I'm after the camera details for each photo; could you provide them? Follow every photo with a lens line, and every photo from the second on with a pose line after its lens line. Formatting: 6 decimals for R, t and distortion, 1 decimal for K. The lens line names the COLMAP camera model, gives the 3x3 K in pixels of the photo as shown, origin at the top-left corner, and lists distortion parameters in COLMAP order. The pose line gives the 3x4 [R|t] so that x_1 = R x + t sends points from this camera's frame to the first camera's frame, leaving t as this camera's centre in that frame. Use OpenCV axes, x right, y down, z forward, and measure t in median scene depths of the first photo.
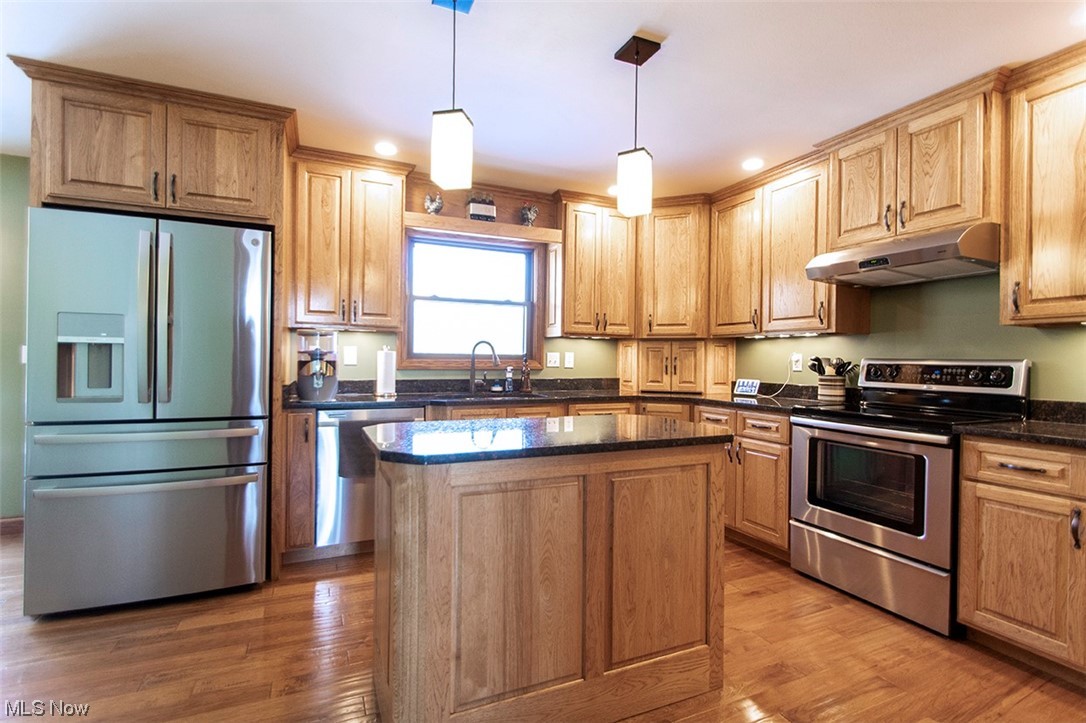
lens RADIAL K [[511.5, 0, 536.9], [0, 511.5, 360.0], [0, 0, 1]] dist [-0.004402, 0.000073]
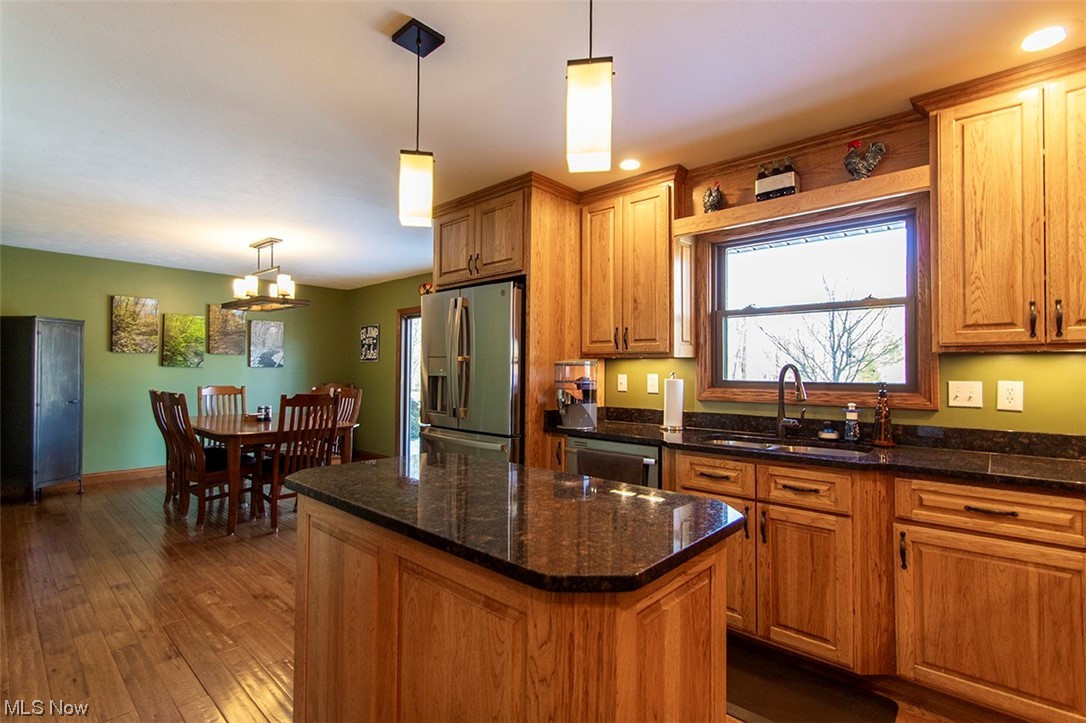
lens RADIAL K [[511.5, 0, 535.5], [0, 511.5, 362.8], [0, 0, 1]] dist [-0.004402, 0.000073]
pose [[0.381442, -0.023512, -0.924094, 0.420964], [-0.004833, 0.999612, -0.027428, -0.019340], [0.924380, 0.014928, 0.381181, 0.415009]]
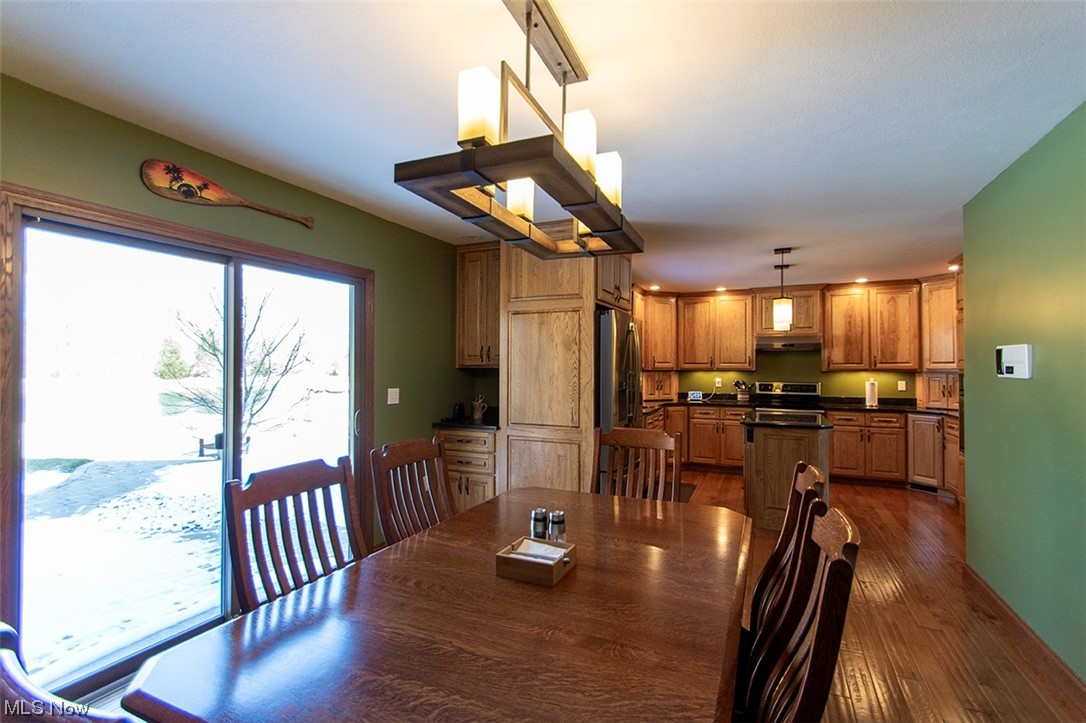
lens RADIAL K [[511.5, 0, 541.9], [0, 511.5, 359.5], [0, 0, 1]] dist [-0.004402, 0.000073]
pose [[0.752668, -0.002481, 0.658396, -1.580550], [0.006400, 0.999973, -0.003549, -0.097729], [-0.658369, 0.006885, 0.752664, -0.086002]]
